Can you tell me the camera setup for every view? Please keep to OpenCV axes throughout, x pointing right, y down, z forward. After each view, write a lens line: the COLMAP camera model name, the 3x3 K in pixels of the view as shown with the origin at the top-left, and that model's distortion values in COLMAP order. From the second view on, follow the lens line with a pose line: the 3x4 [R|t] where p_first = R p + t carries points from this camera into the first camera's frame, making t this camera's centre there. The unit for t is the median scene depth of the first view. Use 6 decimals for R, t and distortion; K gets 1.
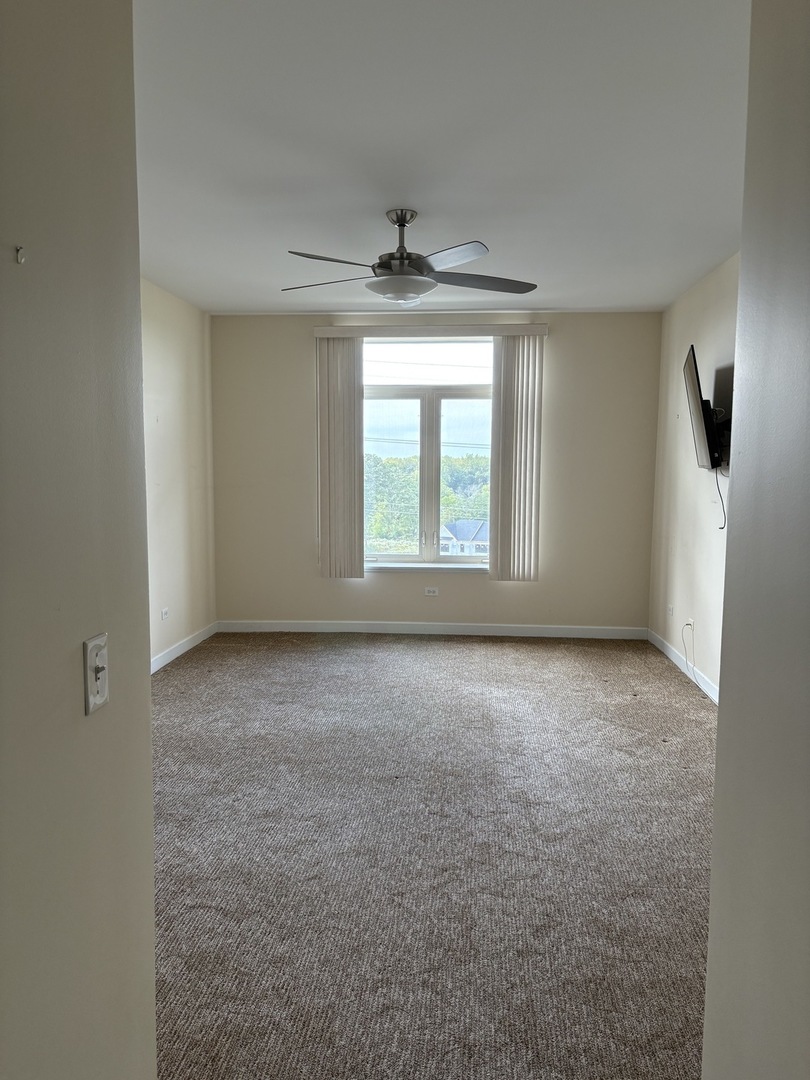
lens RADIAL K [[828.3, 0, 402.5], [0, 828.3, 538.9], [0, 0, 1]] dist [0.064815, -0.006238]
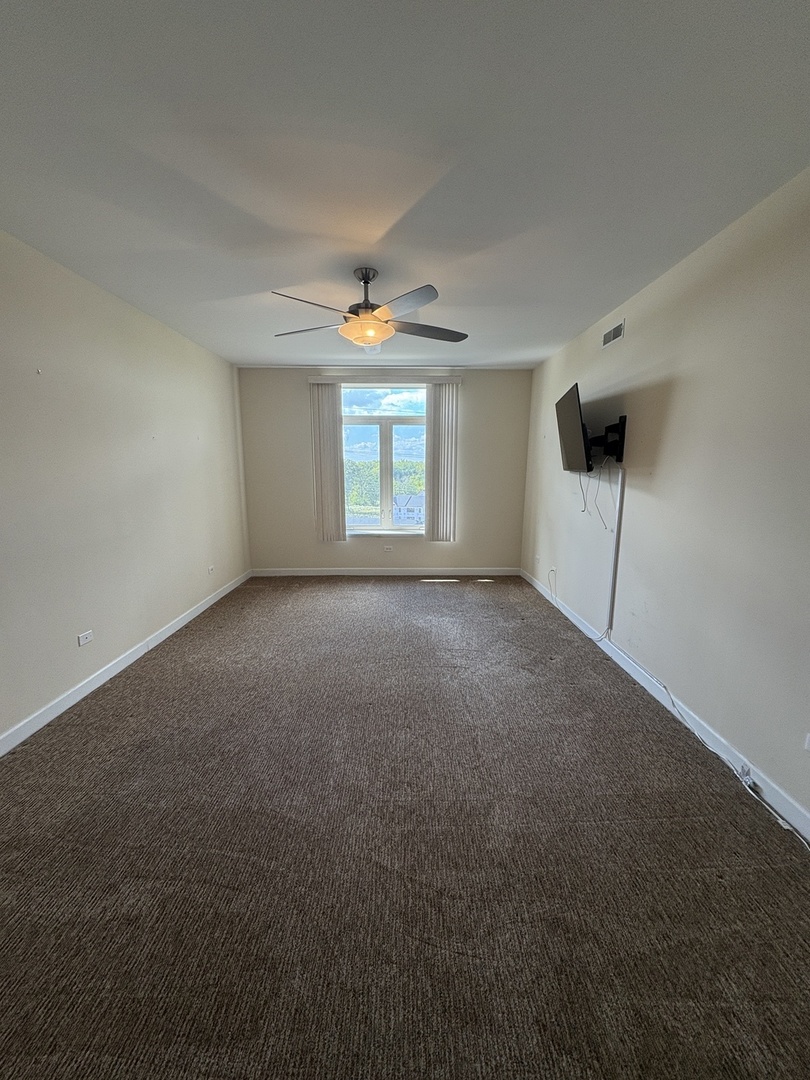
lens RADIAL K [[429.9, 0, 407.3], [0, 429.9, 542.6], [0, 0, 1]] dist [0.005408, -0.000612]
pose [[0.995798, -0.018206, 0.089747, -0.003480], [0.010254, 0.996043, 0.088280, -0.026325], [-0.090999, -0.086989, 0.992044, 0.231555]]
